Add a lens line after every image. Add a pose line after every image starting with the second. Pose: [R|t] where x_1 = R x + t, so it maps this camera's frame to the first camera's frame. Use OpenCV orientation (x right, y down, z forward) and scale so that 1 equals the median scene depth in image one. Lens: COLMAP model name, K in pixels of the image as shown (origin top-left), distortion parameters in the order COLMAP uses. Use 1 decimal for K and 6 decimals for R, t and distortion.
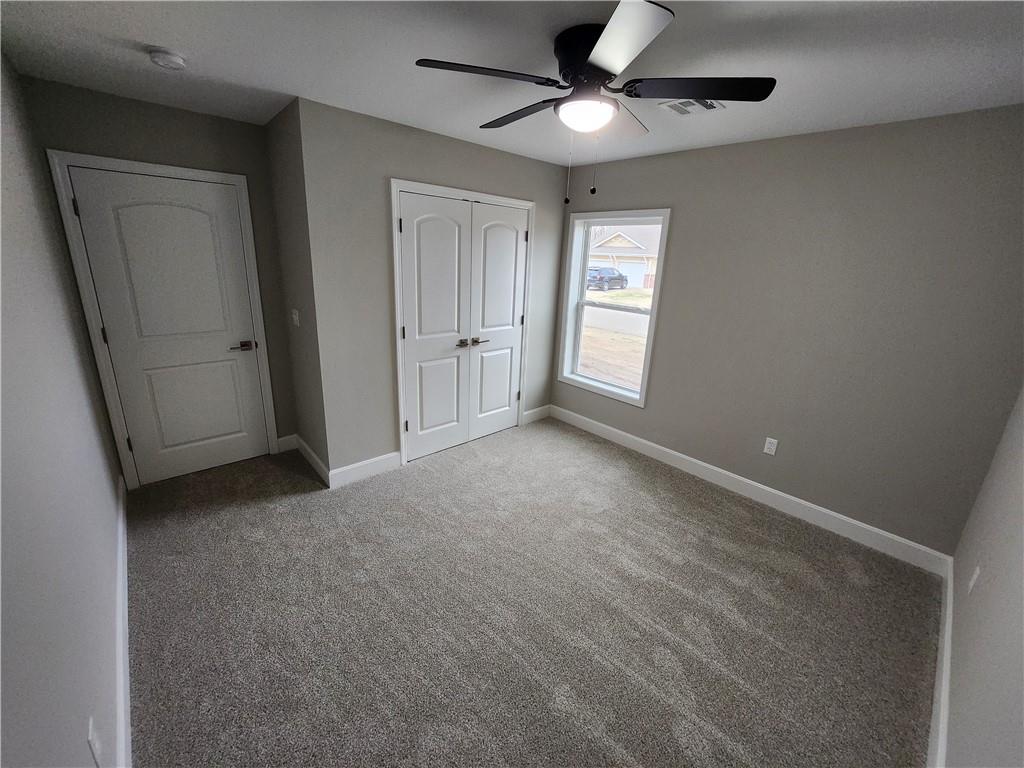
lens RADIAL K [[408.5, 0, 507.1], [0, 408.5, 379.6], [0, 0, 1]] dist [-0.004146, -0.000597]
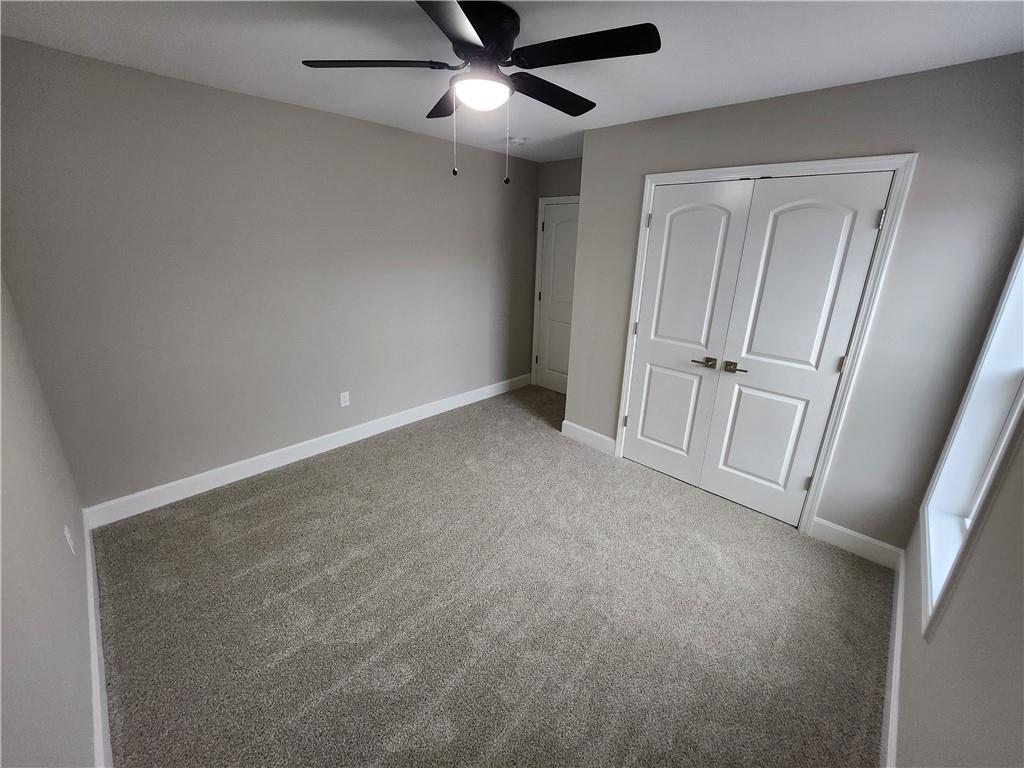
lens RADIAL K [[408.5, 0, 513.1], [0, 408.5, 376.6], [0, 0, 1]] dist [-0.004146, -0.000597]
pose [[0.081012, 0.281780, -0.956053, 0.662876], [-0.313413, 0.917752, 0.243935, -0.144960], [0.946155, 0.279877, 0.162662, 0.544742]]
